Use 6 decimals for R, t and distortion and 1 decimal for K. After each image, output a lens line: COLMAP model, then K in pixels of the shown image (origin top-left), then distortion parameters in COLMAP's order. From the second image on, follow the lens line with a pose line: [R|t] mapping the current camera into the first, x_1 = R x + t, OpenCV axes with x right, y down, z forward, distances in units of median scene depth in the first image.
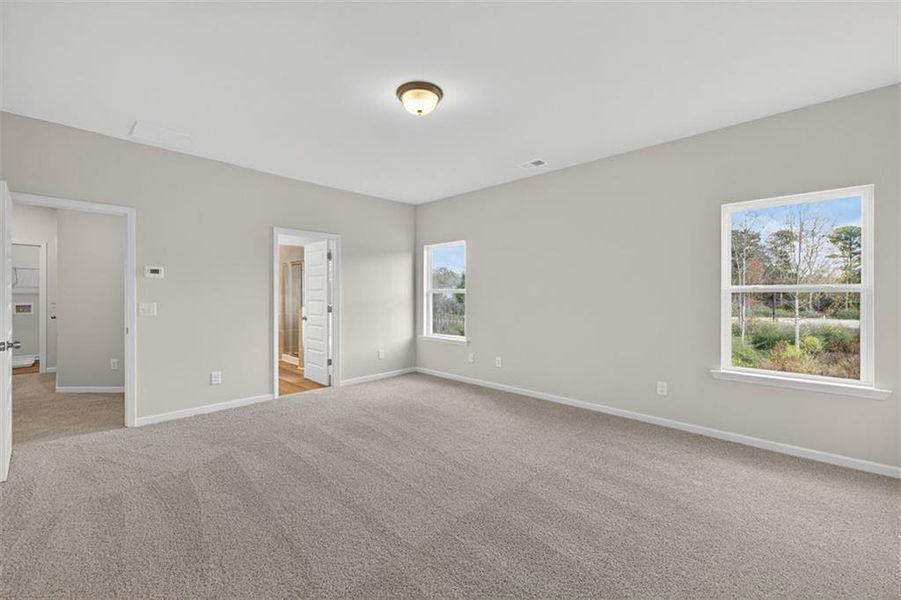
lens RADIAL K [[380.4, 0, 451.8], [0, 380.4, 301.9], [0, 0, 1]] dist [0.003387, -0.000845]
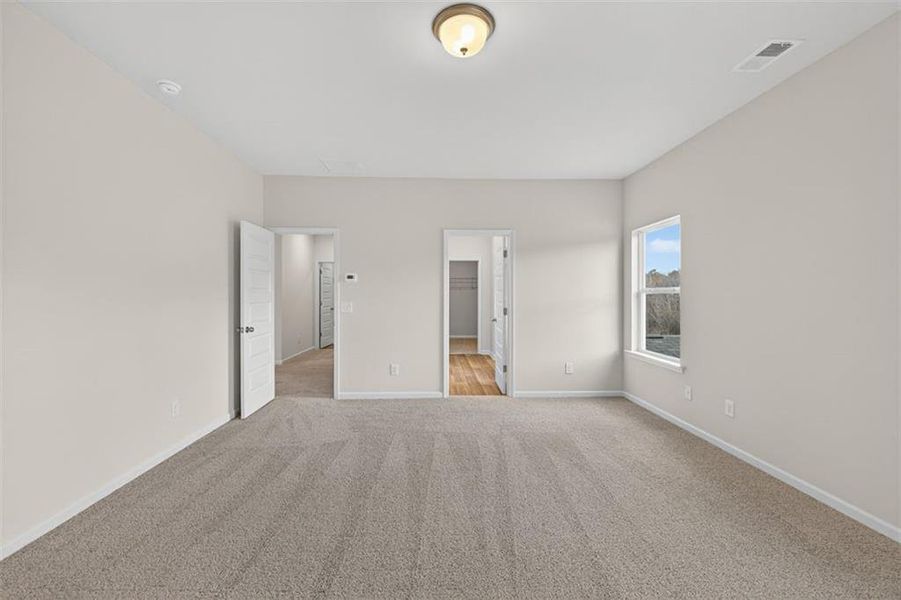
lens RADIAL K [[380.4, 0, 456.6], [0, 380.4, 300.3], [0, 0, 1]] dist [0.003387, -0.000845]
pose [[0.706158, 0.011737, -0.707957, 0.244217], [-0.014606, 0.999891, 0.002008, -0.008483], [0.707904, 0.008922, 0.706252, 0.261111]]
